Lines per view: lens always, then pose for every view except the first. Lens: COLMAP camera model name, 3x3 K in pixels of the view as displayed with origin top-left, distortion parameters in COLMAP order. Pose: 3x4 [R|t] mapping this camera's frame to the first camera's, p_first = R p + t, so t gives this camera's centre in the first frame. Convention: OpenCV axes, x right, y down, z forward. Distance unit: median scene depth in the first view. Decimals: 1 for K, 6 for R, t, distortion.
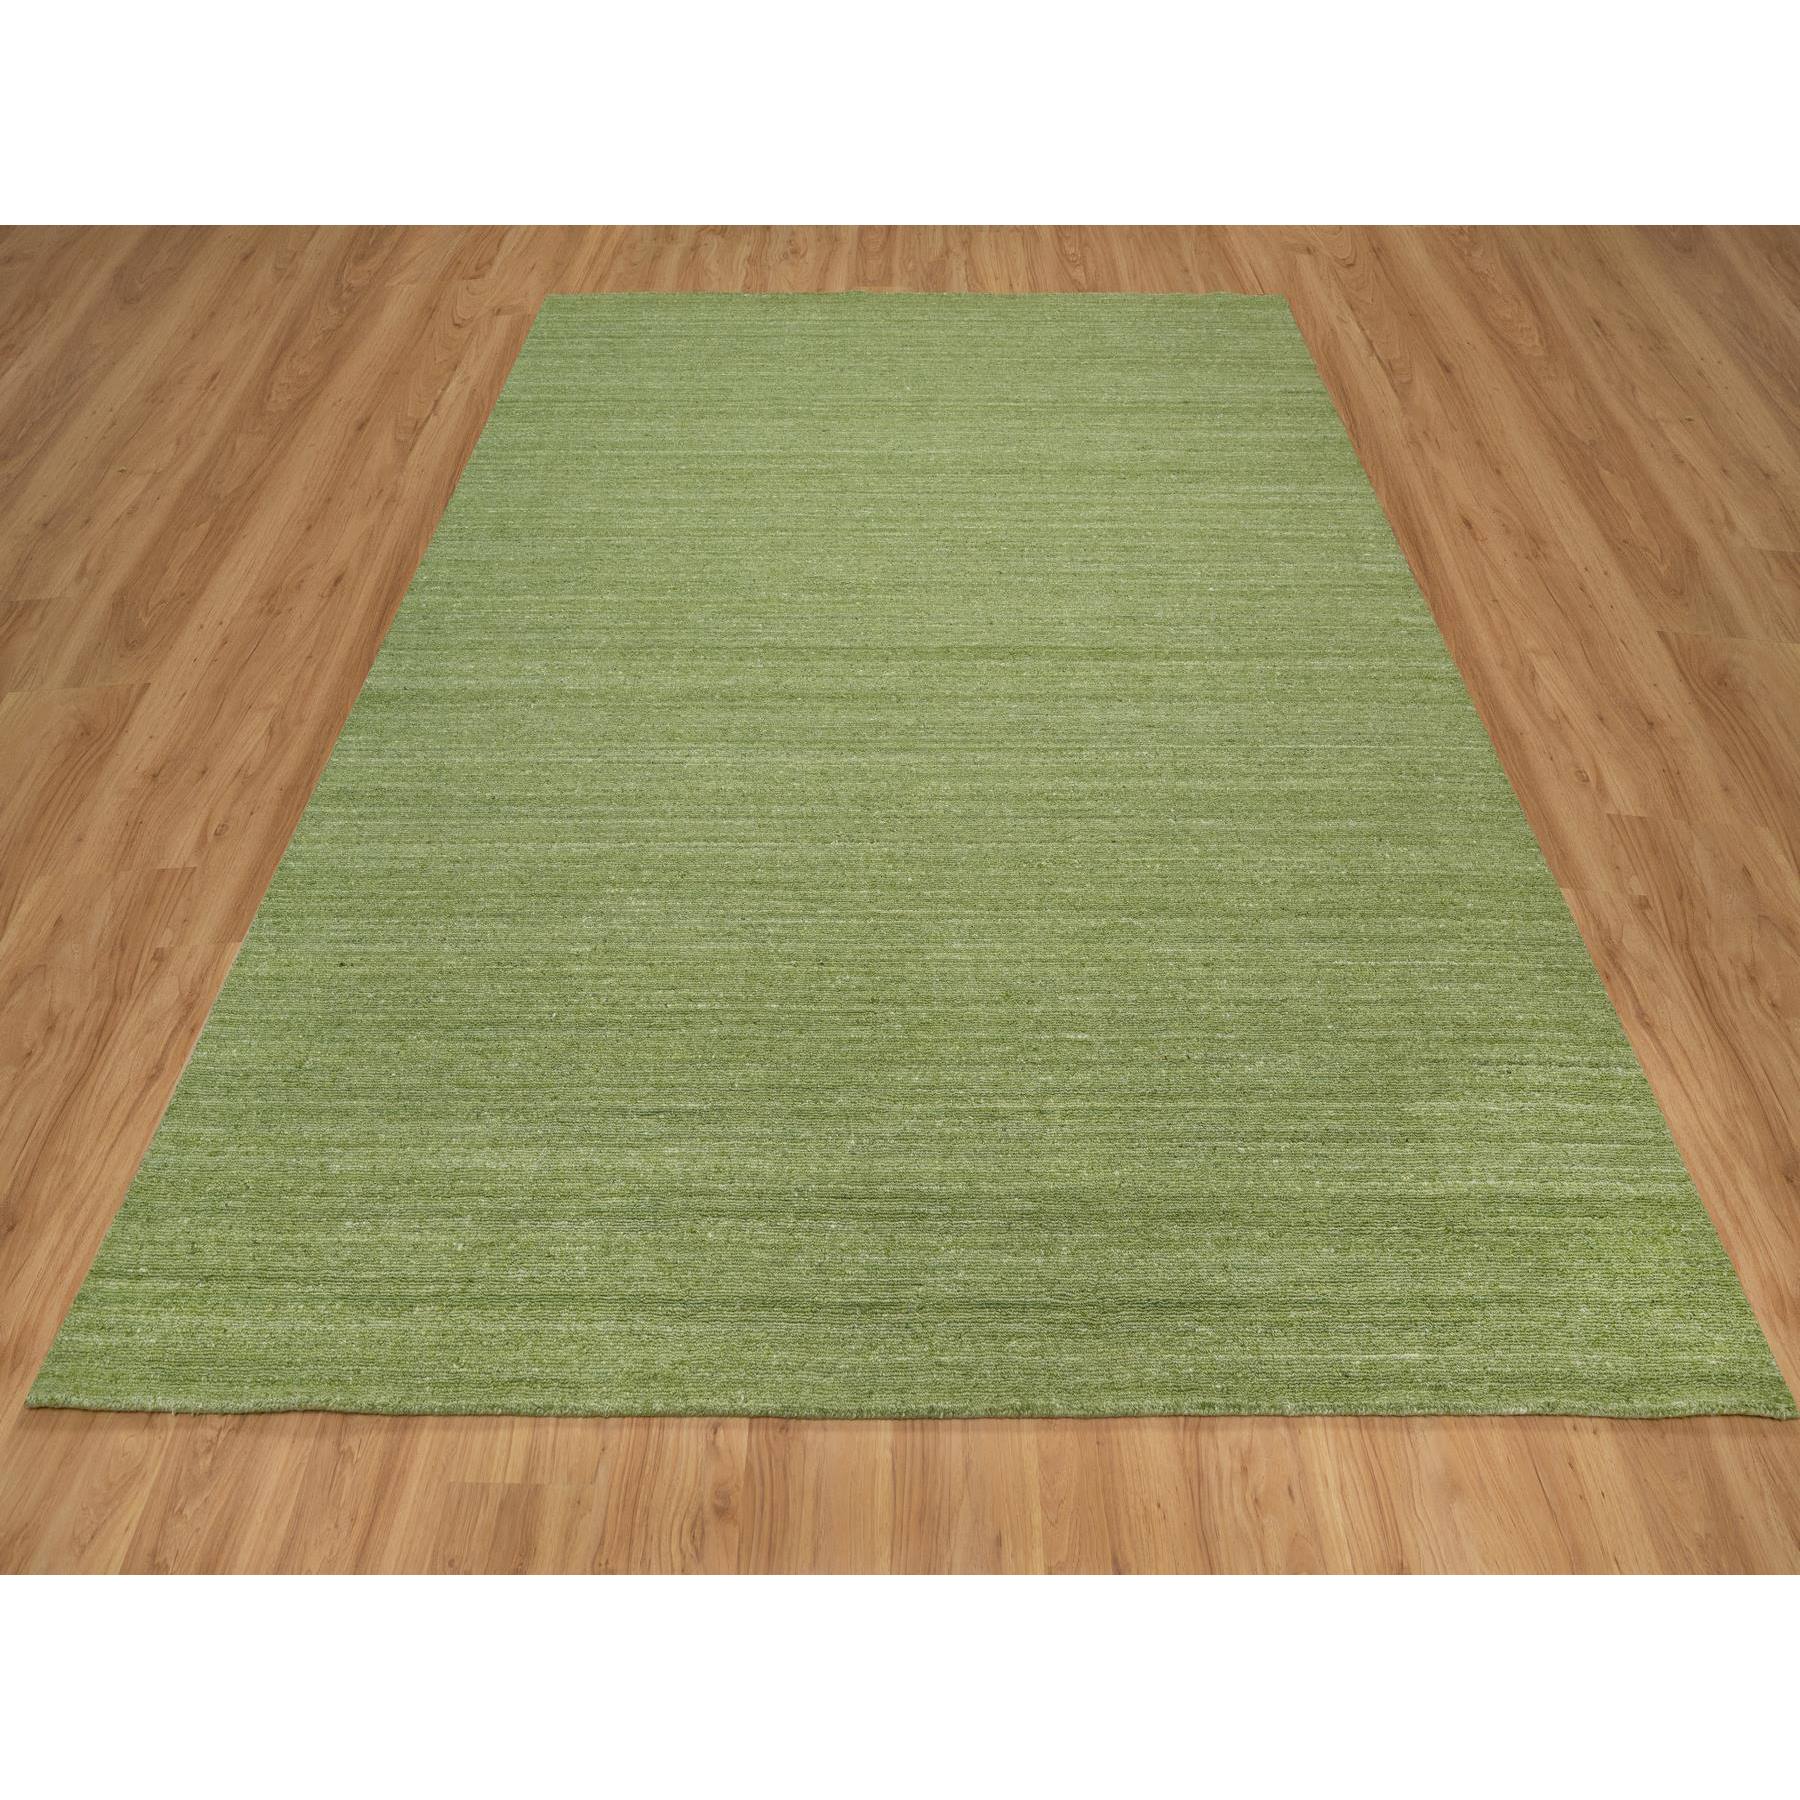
lens RADIAL K [[1087.2, 0, 900.6], [0, 1087.2, 853.2], [0, 0, 1]] dist [0.000162, 0.000837]
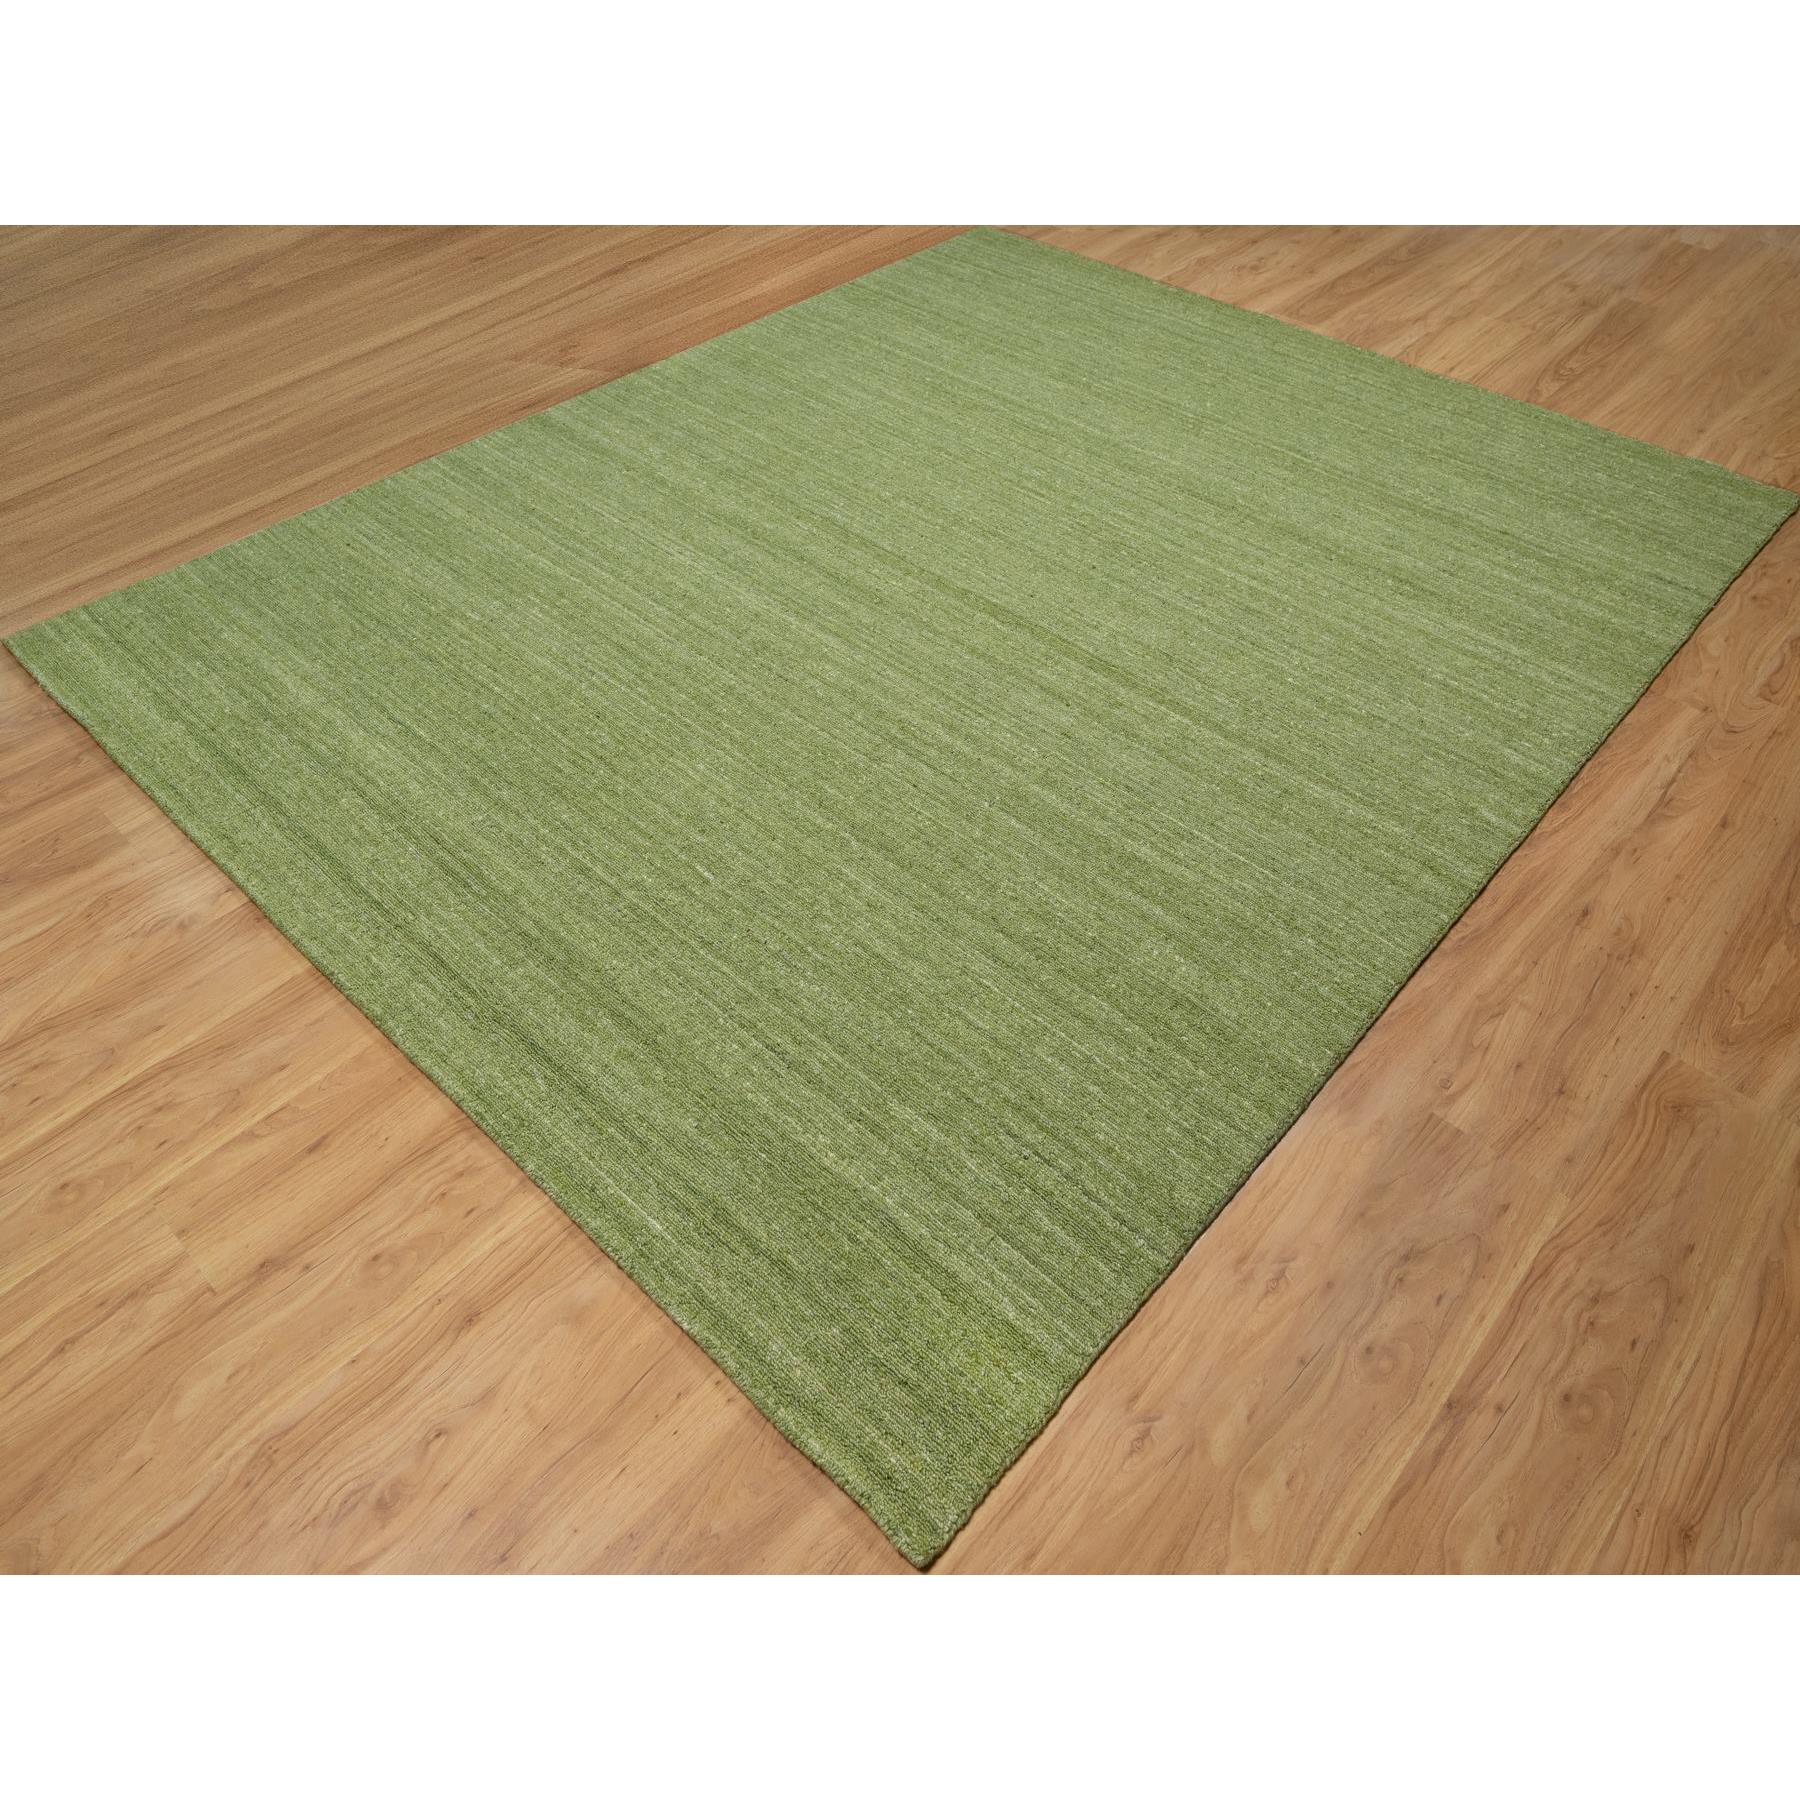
lens RADIAL K [[1253.3, 0, 900.0], [0, 1253.3, 900.0], [0, 0, 1]] dist [-0.000338, -0.002812]
pose [[0.736017, 0.497713, -0.458868, 0.900592], [-0.529098, 0.845775, 0.068708, 0.007144], [0.422296, 0.192216, 0.885844, 0.007264]]
